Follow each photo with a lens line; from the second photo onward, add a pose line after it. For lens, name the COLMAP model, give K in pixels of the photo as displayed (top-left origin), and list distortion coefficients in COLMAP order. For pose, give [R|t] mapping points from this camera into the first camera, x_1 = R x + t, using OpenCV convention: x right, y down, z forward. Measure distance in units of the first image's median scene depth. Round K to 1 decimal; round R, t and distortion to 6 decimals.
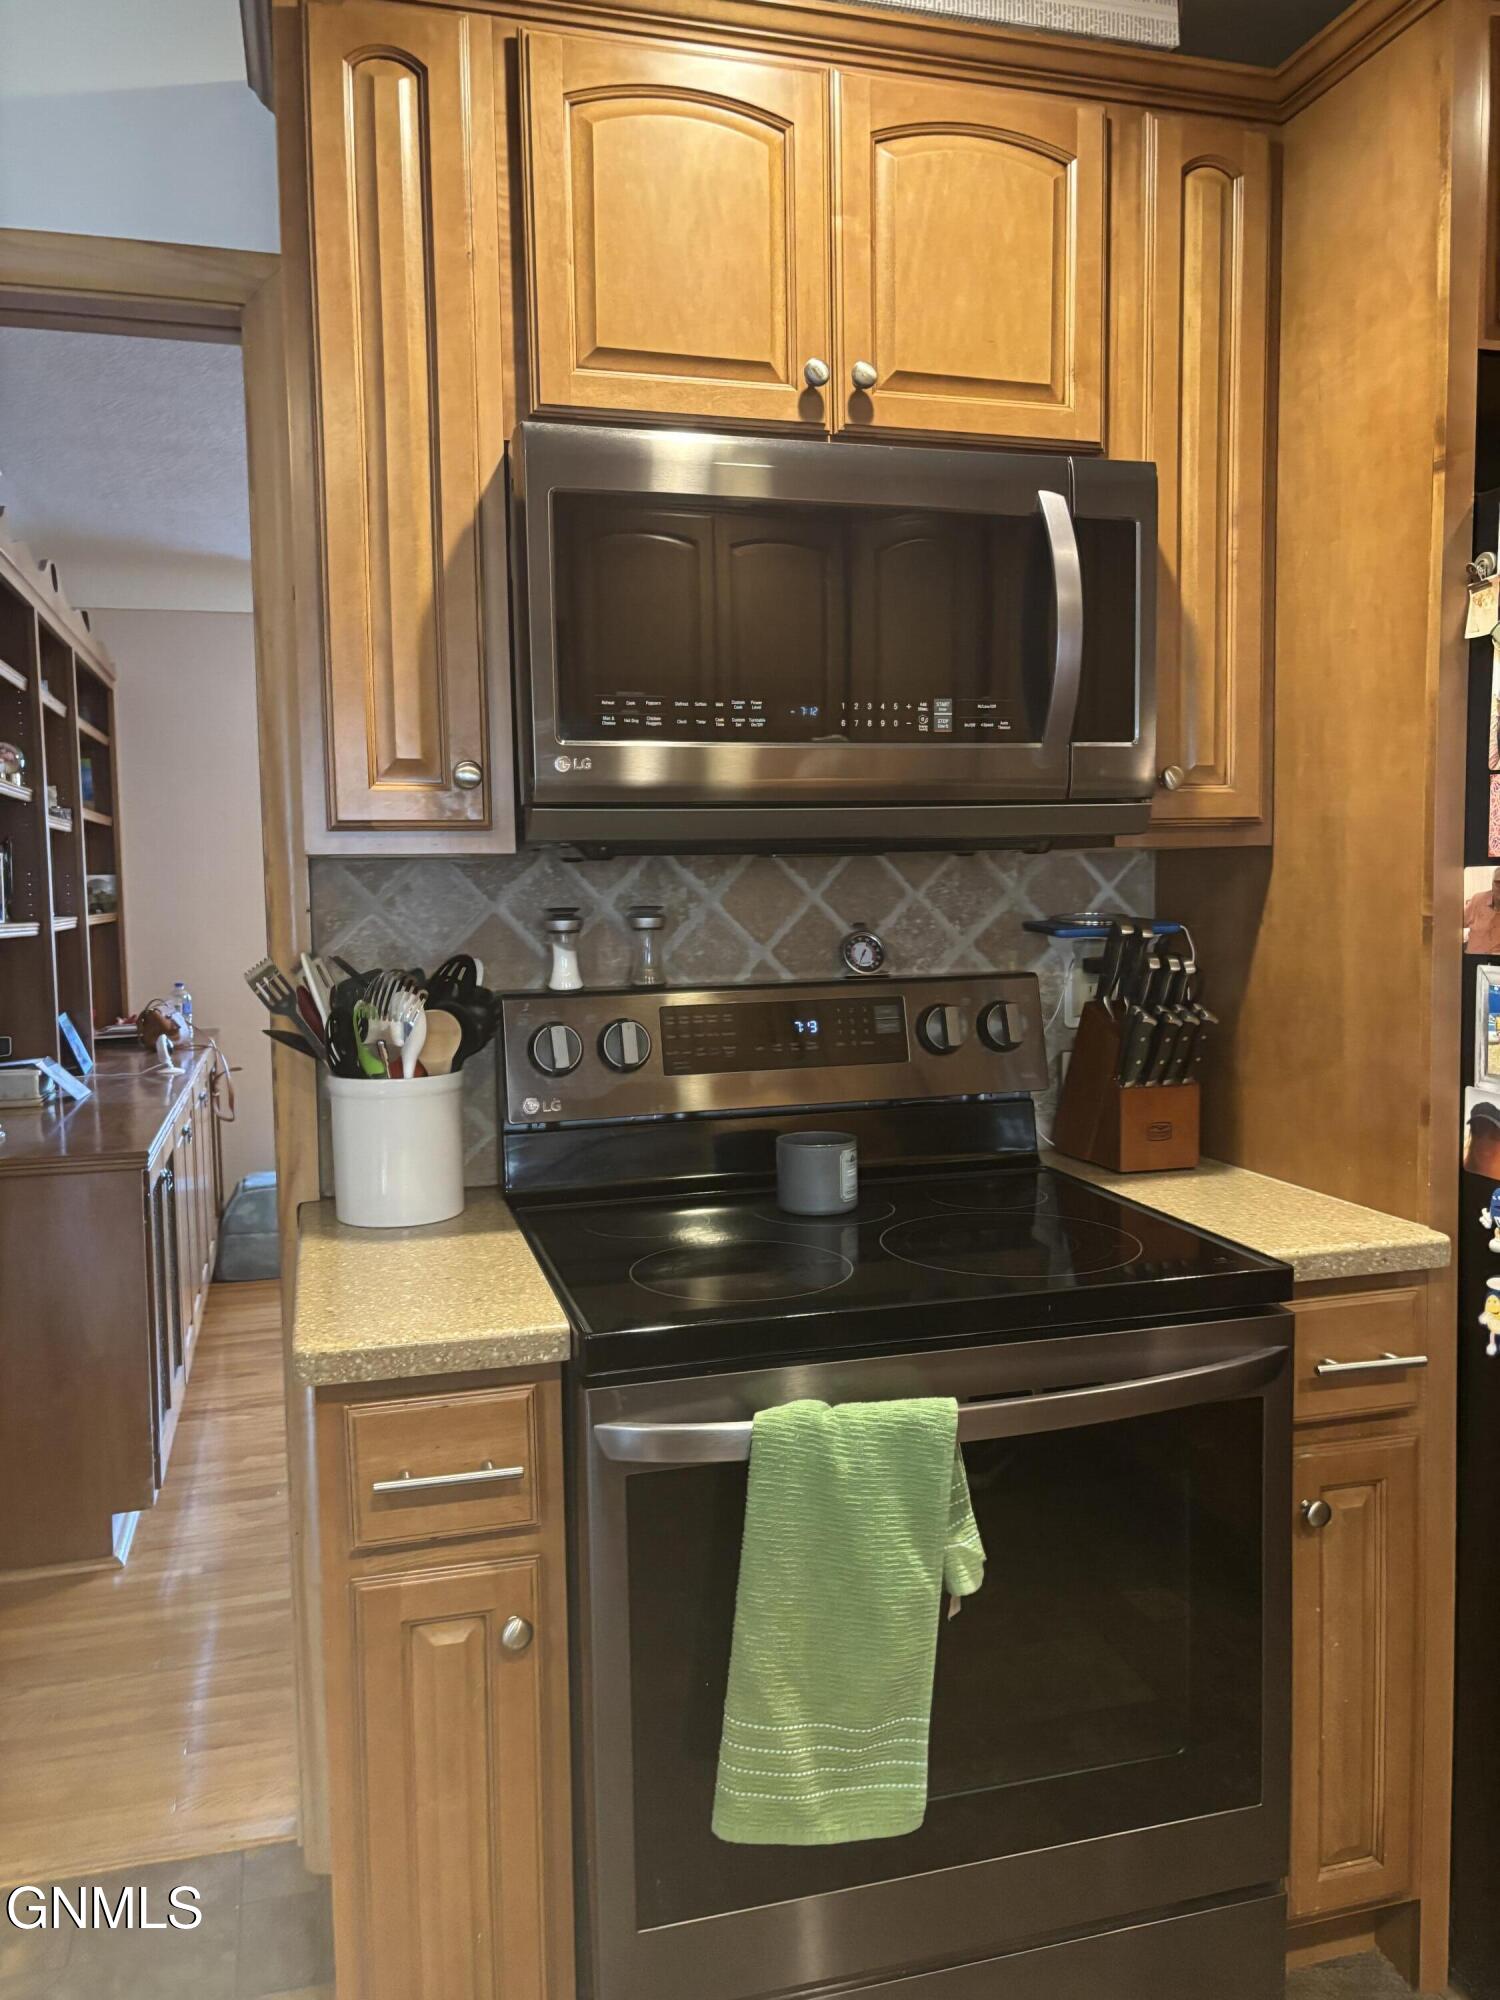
lens RADIAL K [[1515.5, 0, 743.7], [0, 1515.5, 996.5], [0, 0, 1]] dist [0.027349, -0.025195]
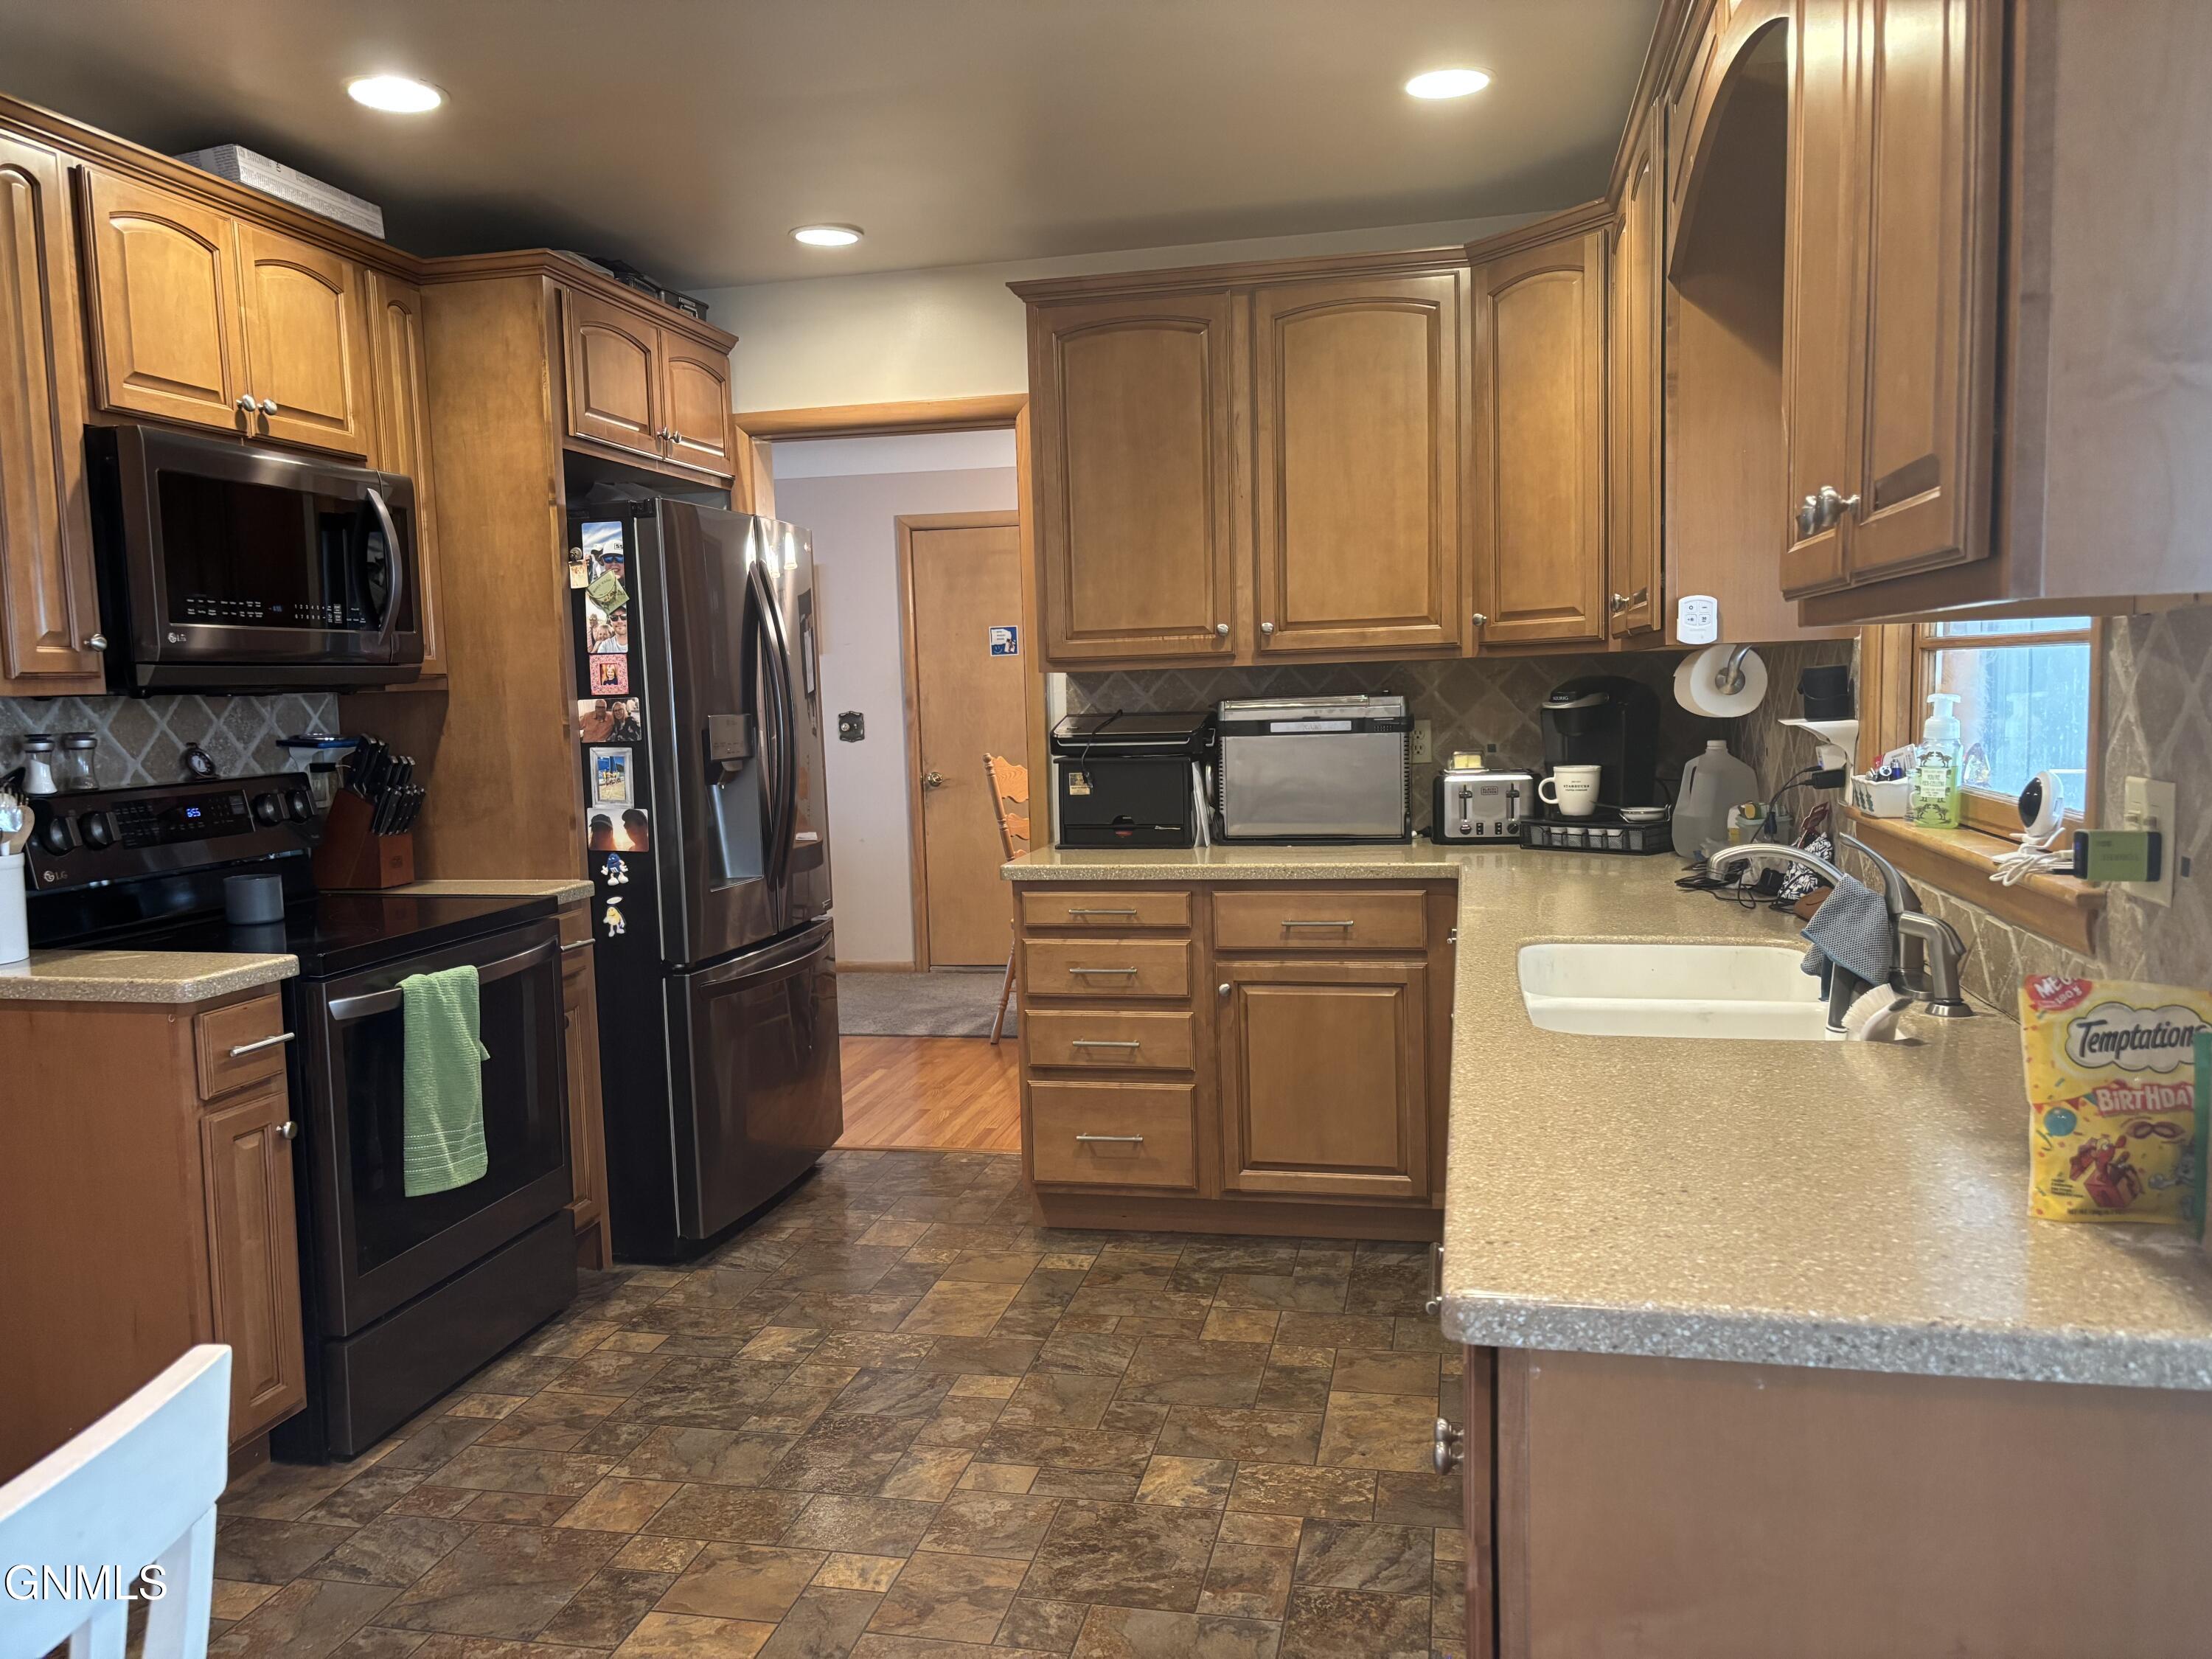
lens RADIAL K [[1676.1, 0, 1102.5], [0, 1676.1, 832.6], [0, 0, 1]] dist [0.027349, -0.025195]
pose [[0.468425, -0.075216, 0.880296, -1.139320], [0.091428, 0.995147, 0.036378, 0.070514], [-0.878760, 0.063444, 0.473028, -0.637160]]
